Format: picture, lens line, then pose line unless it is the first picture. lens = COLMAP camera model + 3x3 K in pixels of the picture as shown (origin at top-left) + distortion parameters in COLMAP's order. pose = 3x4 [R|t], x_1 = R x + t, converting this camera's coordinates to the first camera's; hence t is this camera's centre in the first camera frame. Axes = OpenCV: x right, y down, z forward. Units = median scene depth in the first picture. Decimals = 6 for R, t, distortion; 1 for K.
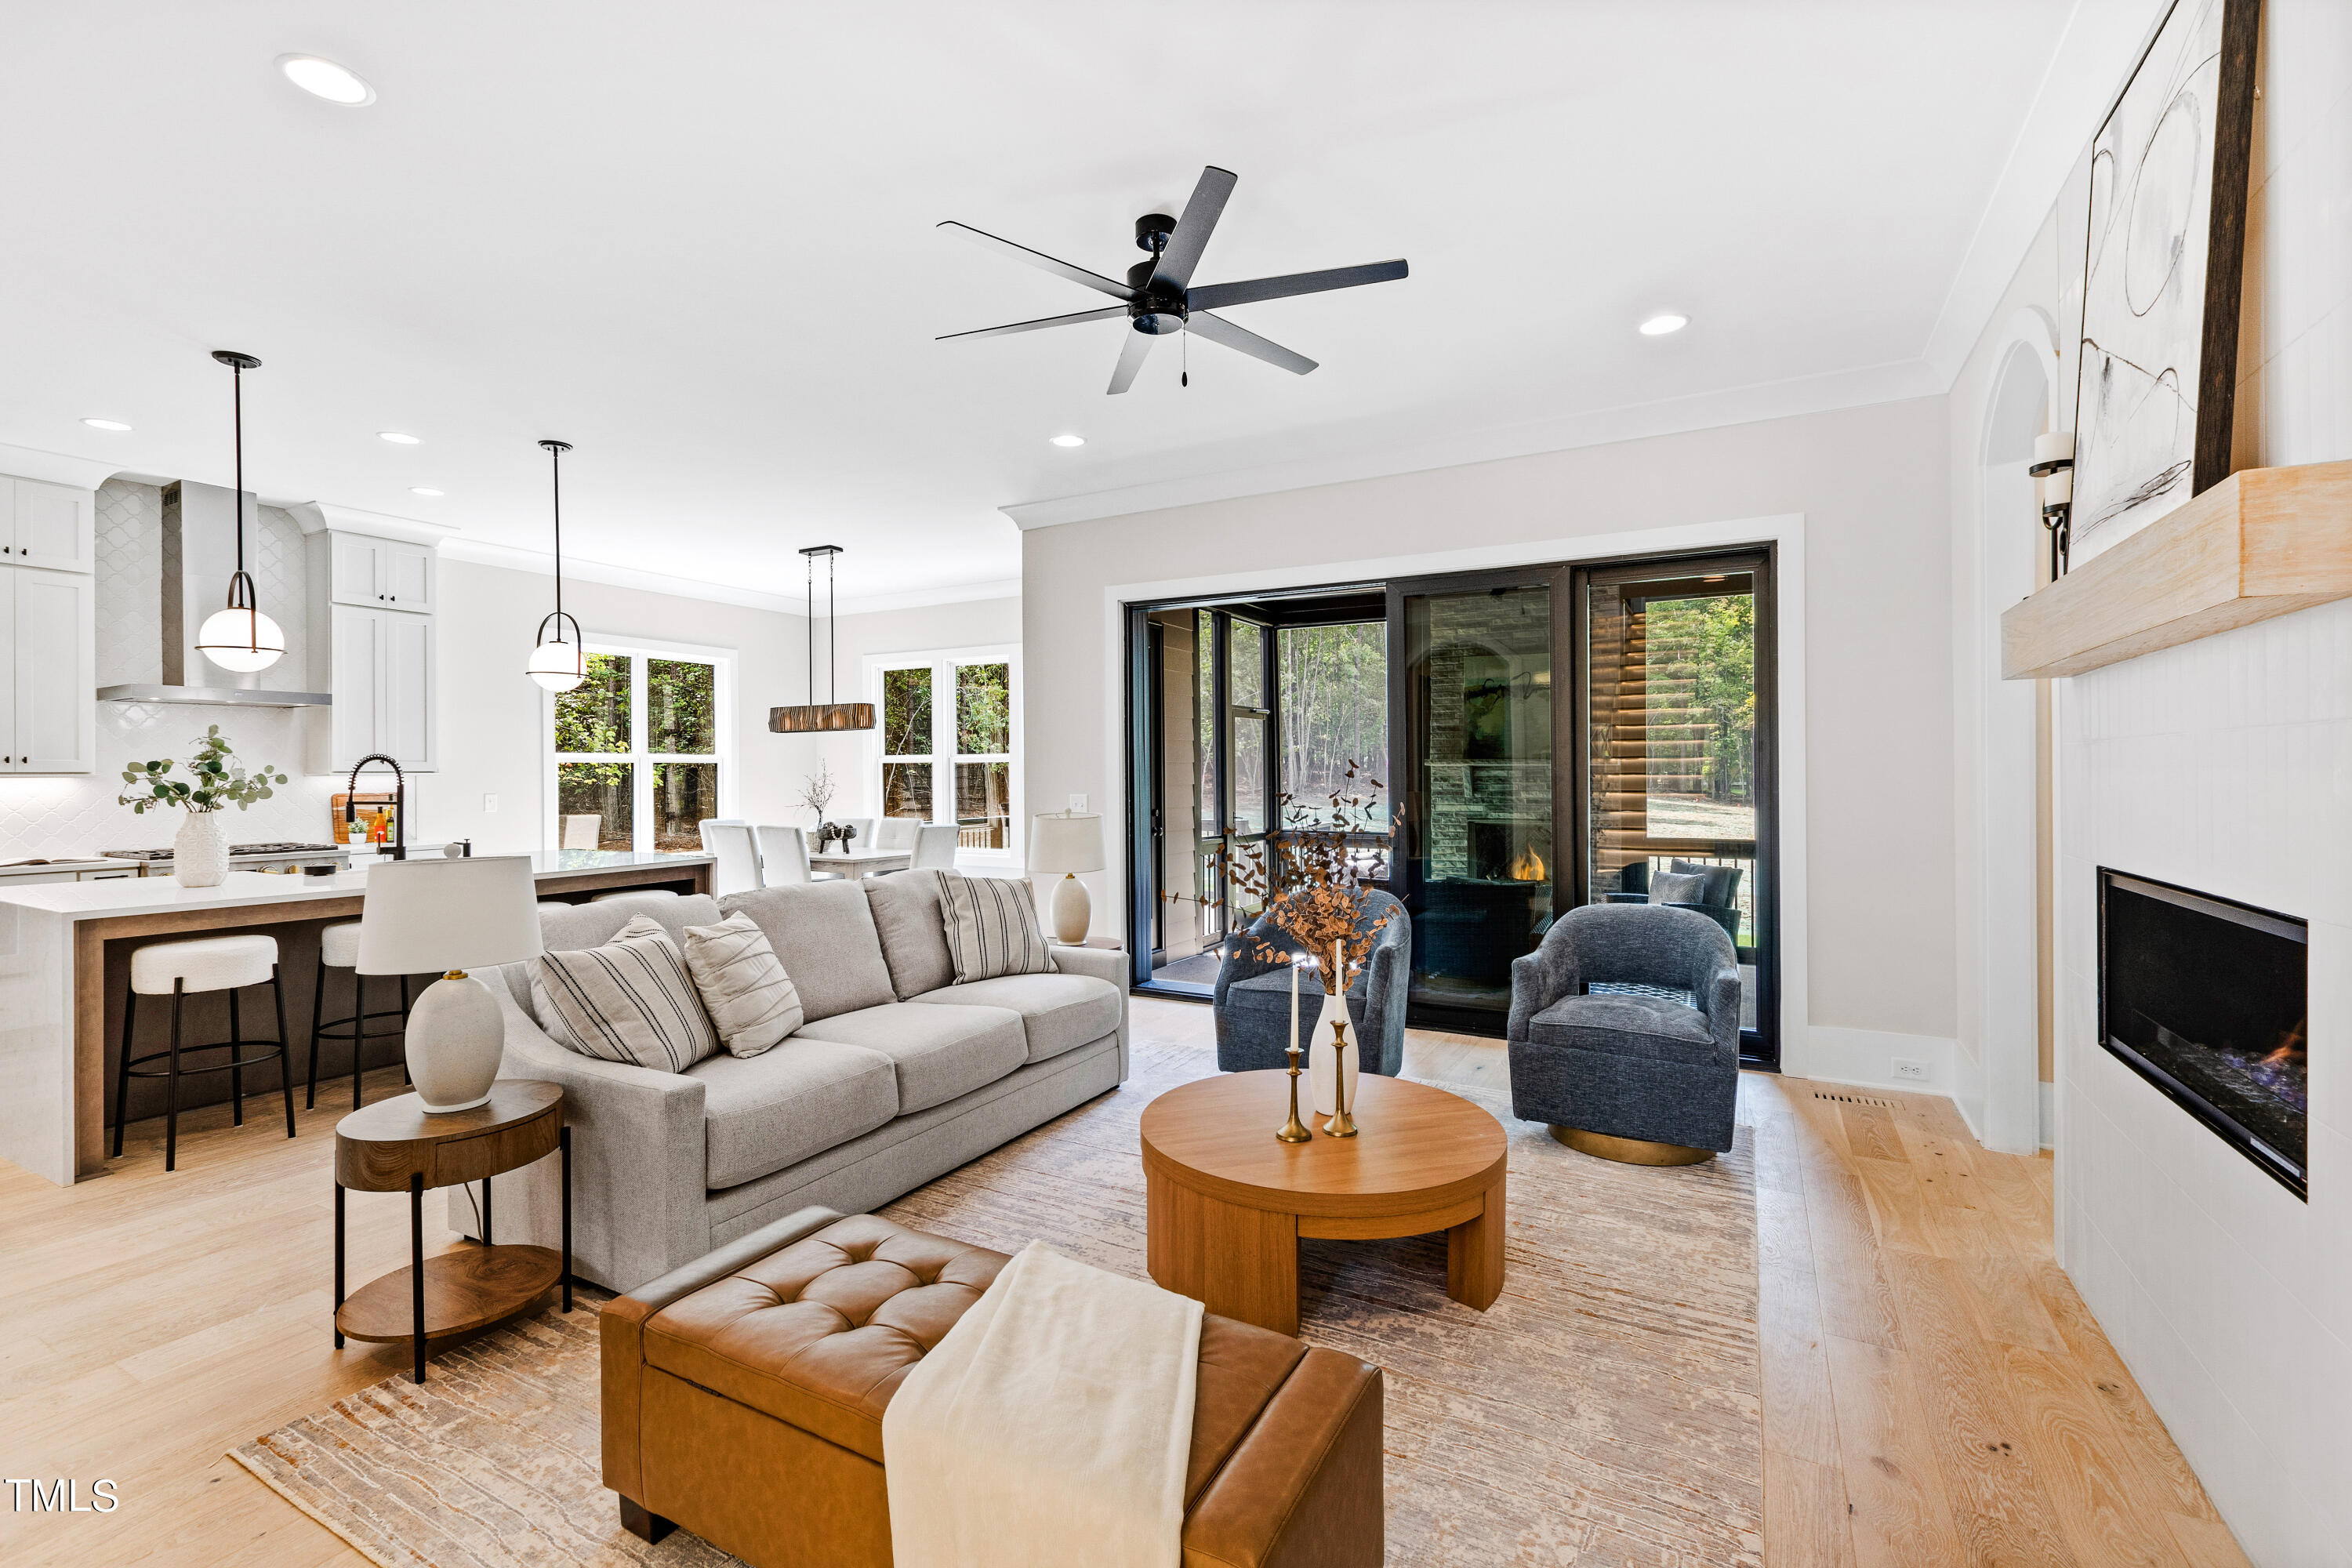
lens RADIAL K [[1045.4, 0, 1131.7], [0, 1045.4, 749.0], [0, 0, 1]] dist [0.009459, -0.002337]
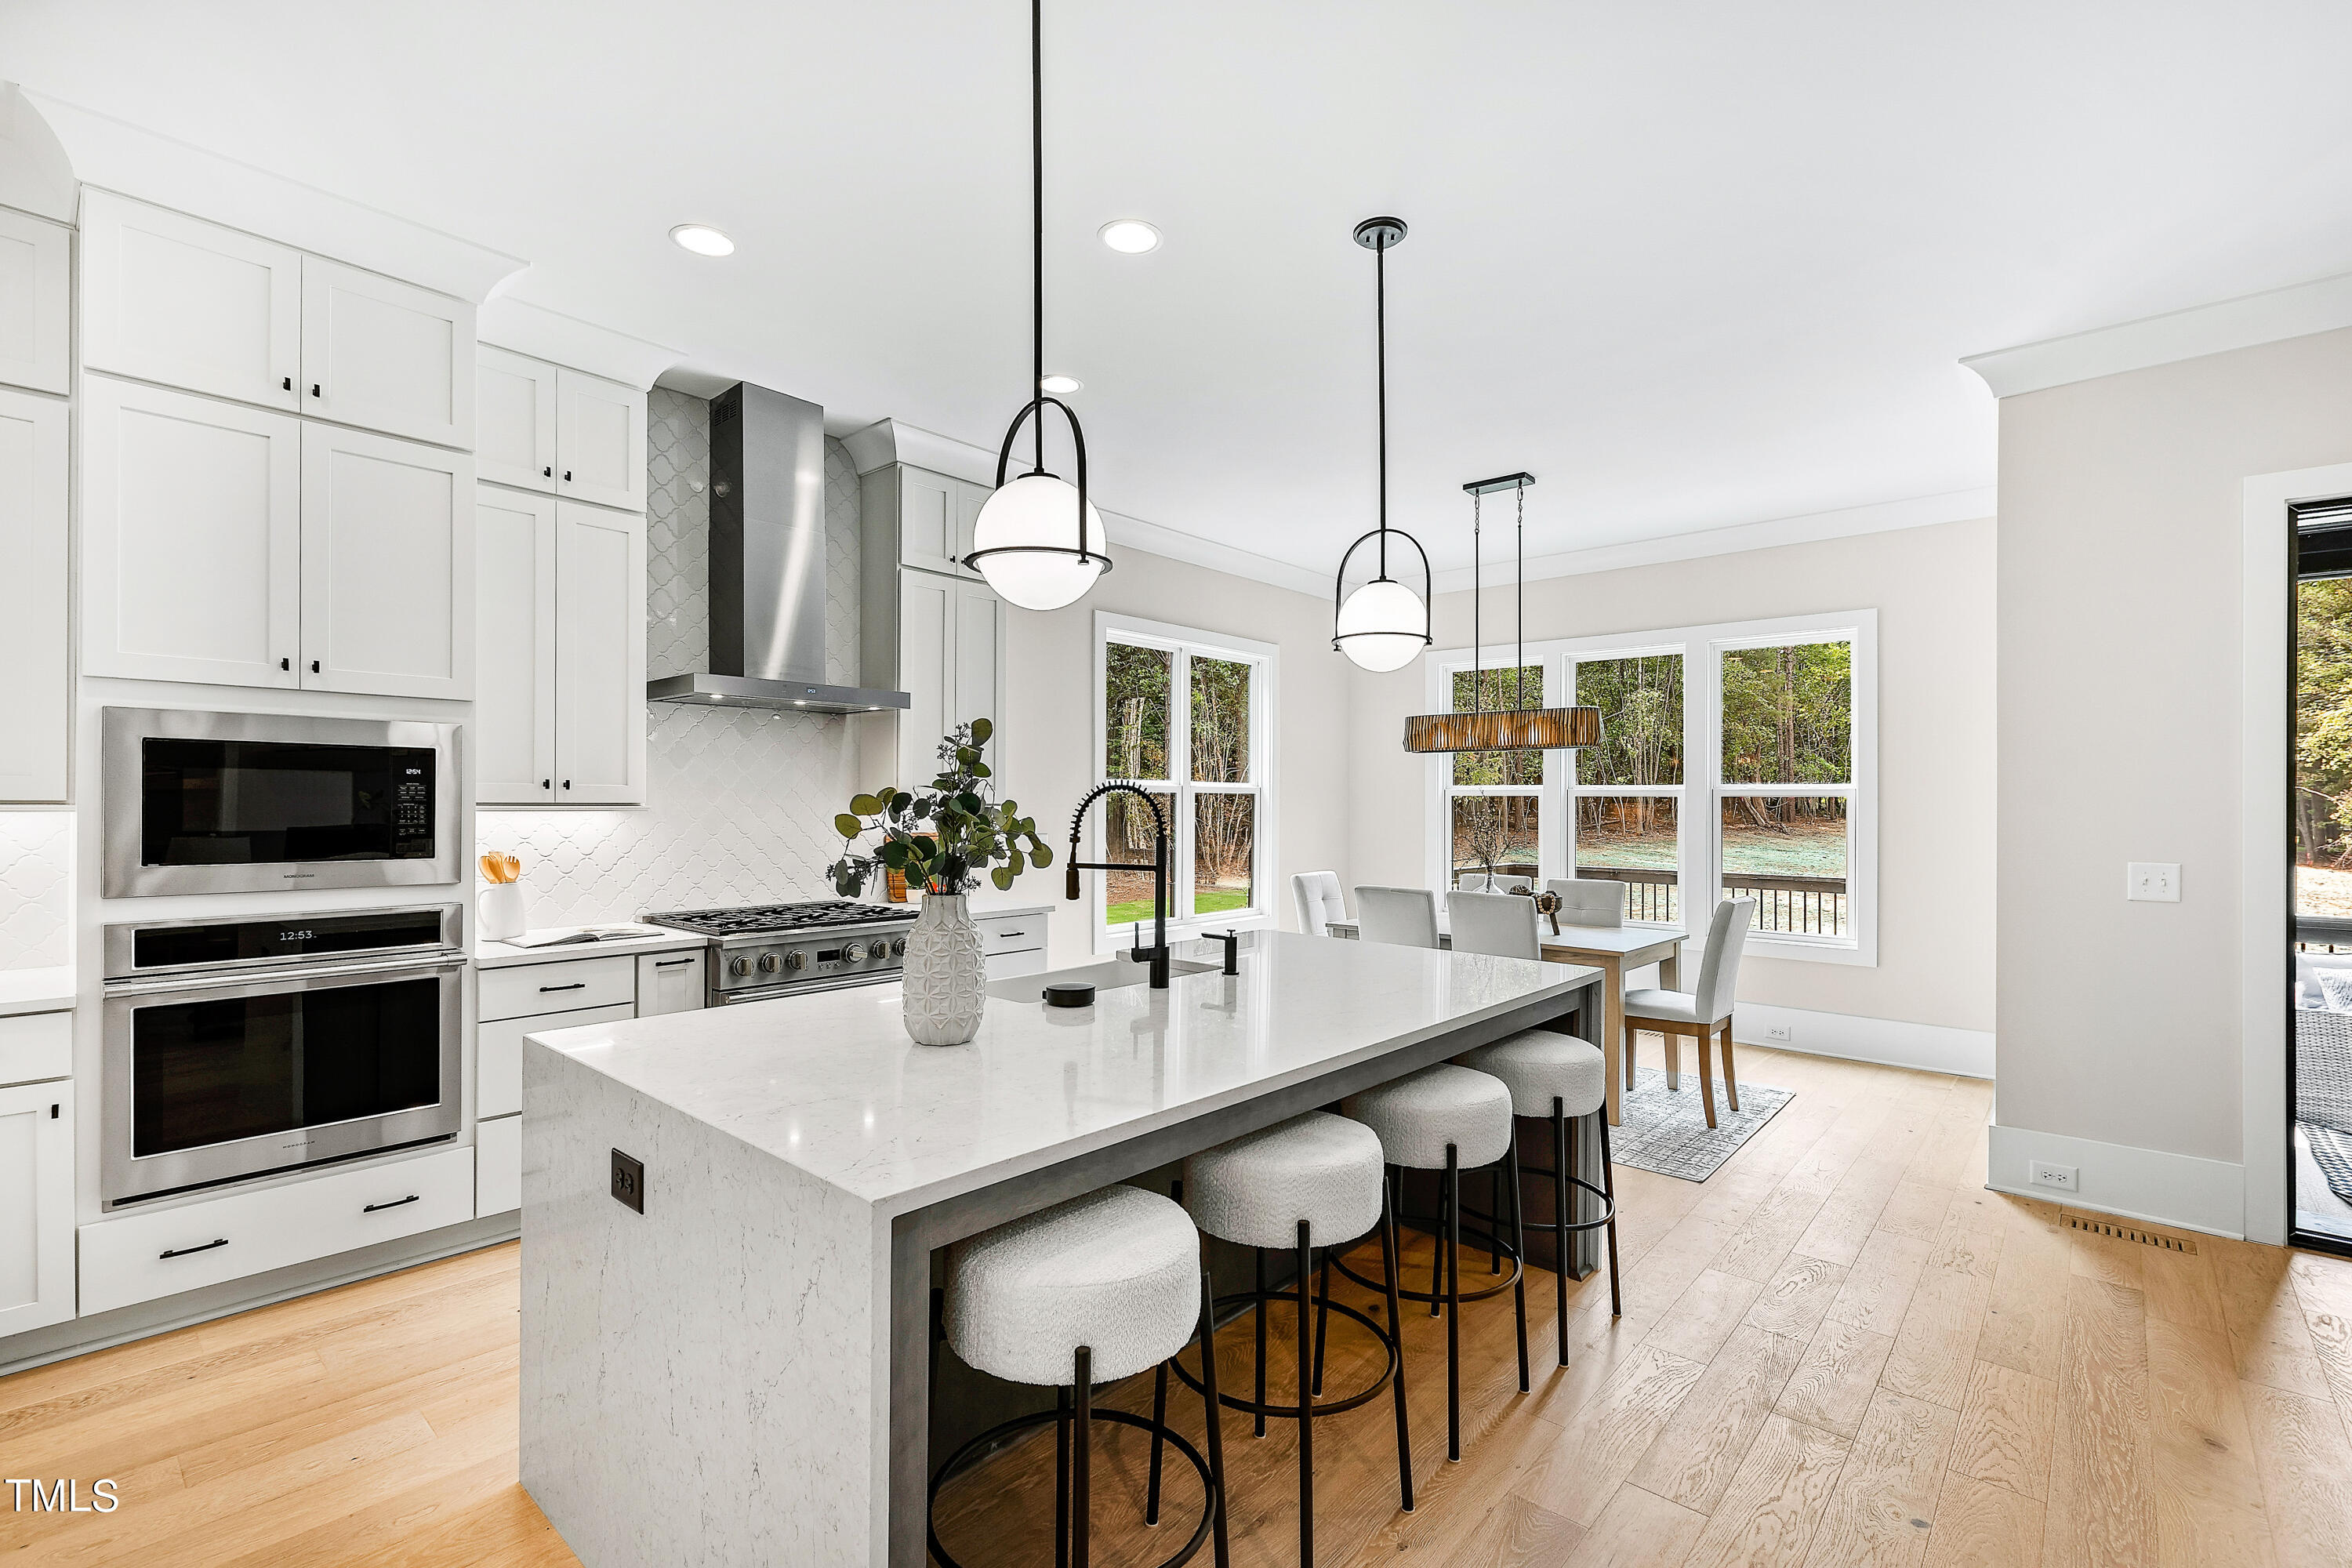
lens RADIAL K [[1045.4, 0, 1169.9], [0, 1045.4, 787.8], [0, 0, 1]] dist [0.009459, -0.002337]
pose [[0.978746, 0.008182, -0.204915, -0.441290], [-0.006322, 0.999933, 0.009732, 0.002507], [0.204981, -0.008229, 0.978731, 0.347189]]
